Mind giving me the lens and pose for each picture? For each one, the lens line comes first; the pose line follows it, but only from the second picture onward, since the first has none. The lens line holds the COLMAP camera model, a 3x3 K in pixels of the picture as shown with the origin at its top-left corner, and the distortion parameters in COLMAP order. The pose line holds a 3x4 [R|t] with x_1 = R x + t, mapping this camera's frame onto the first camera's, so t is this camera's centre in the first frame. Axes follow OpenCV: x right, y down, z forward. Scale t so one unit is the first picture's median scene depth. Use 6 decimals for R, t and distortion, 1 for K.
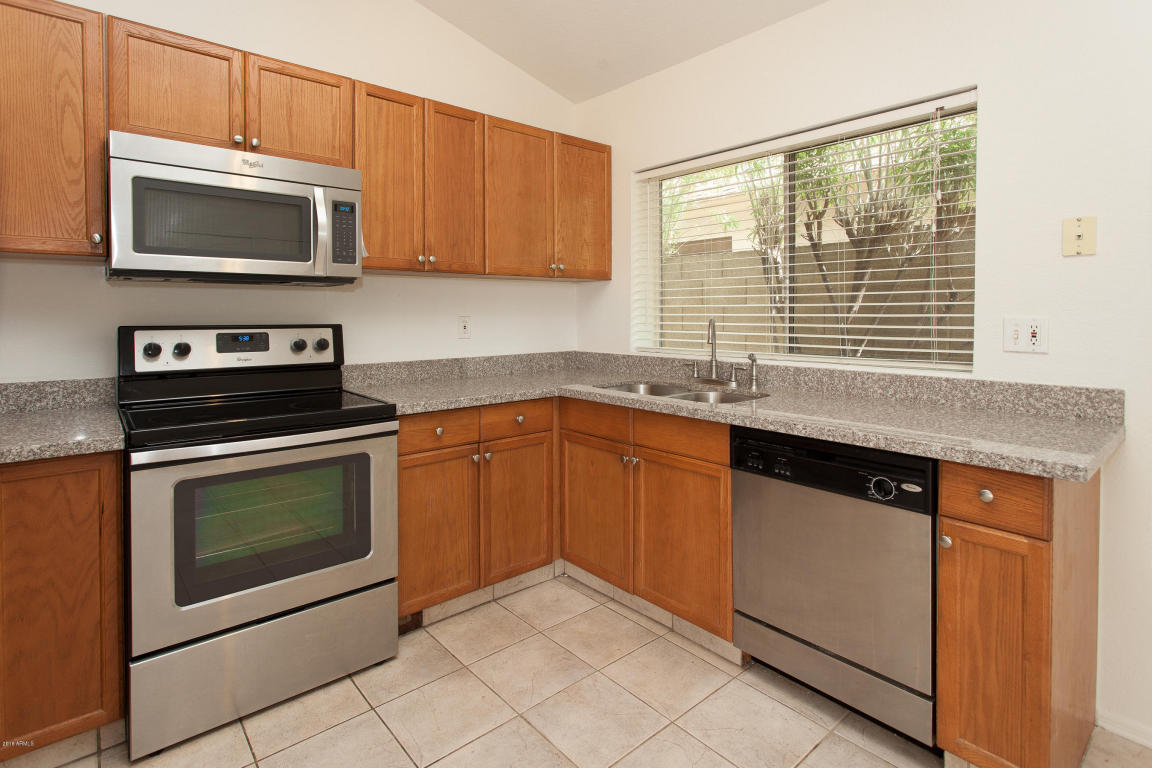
lens RADIAL K [[617.4, 0, 574.3], [0, 617.4, 317.1], [0, 0, 1]] dist [0.029651, 0.000078]
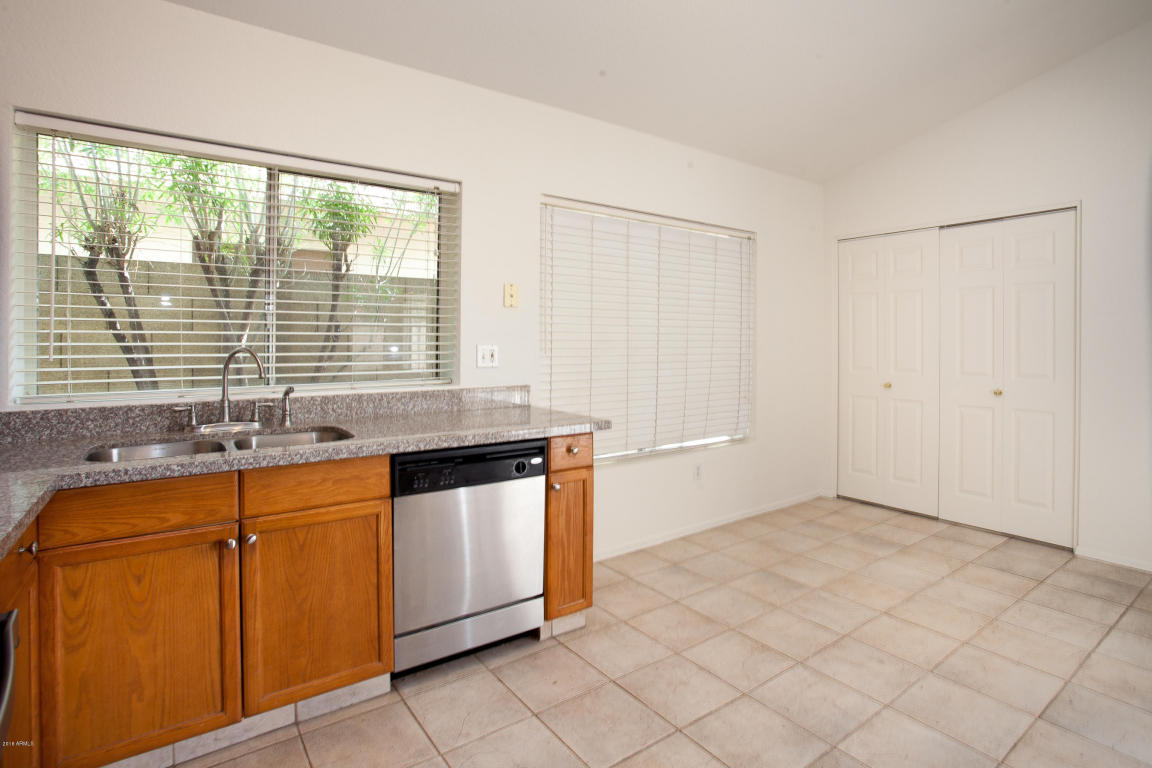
lens RADIAL K [[577.7, 0, 595.6], [0, 577.7, 344.7], [0, 0, 1]] dist [0.001204, 0.001093]
pose [[0.088817, -0.006848, 0.996024, -0.548754], [0.005675, 0.999964, 0.006369, -0.005446], [-0.996032, 0.005087, 0.088853, 0.503994]]
